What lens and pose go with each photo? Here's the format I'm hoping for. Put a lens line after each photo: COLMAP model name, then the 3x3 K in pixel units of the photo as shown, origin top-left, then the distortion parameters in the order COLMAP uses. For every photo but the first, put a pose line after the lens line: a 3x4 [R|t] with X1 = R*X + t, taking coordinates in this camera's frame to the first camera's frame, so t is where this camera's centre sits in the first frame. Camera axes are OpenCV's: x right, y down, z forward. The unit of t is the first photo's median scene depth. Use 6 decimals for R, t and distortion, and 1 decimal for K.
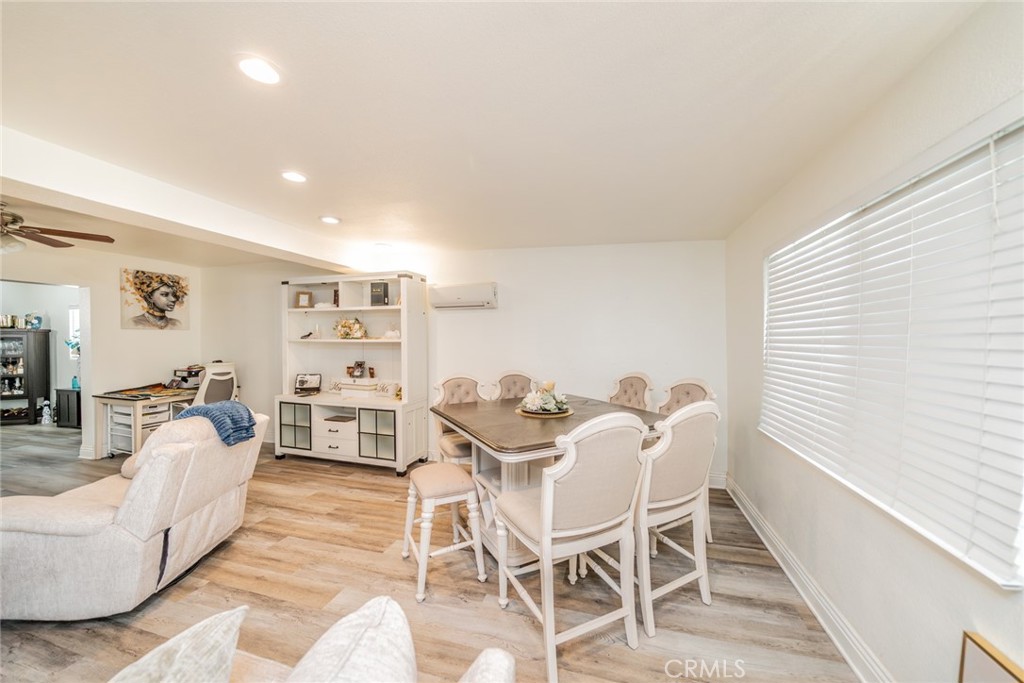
lens RADIAL K [[367.1, 0, 512.0], [0, 367.1, 341.5], [0, 0, 1]] dist [-0.000178, -0.000005]
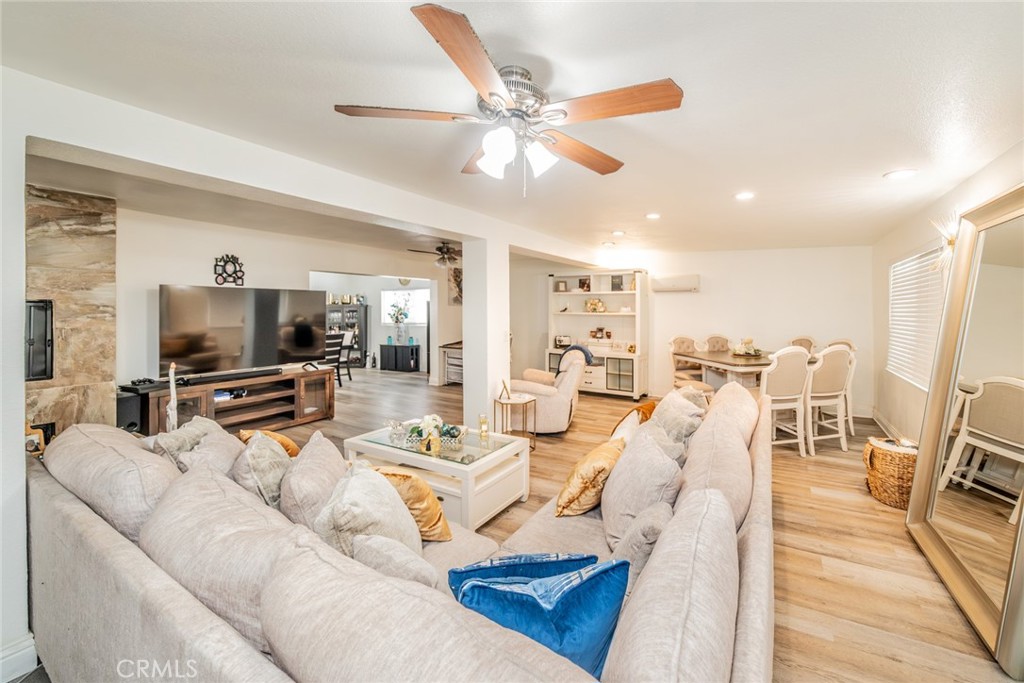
lens RADIAL K [[500.8, 0, 513.6], [0, 500.8, 305.0], [0, 0, 1]] dist [-0.001573, -0.000261]
pose [[0.982795, 0.003740, -0.184664, -0.405911], [-0.007741, 0.999751, -0.020951, 0.007949], [0.184540, 0.022020, 0.982578, -1.119651]]
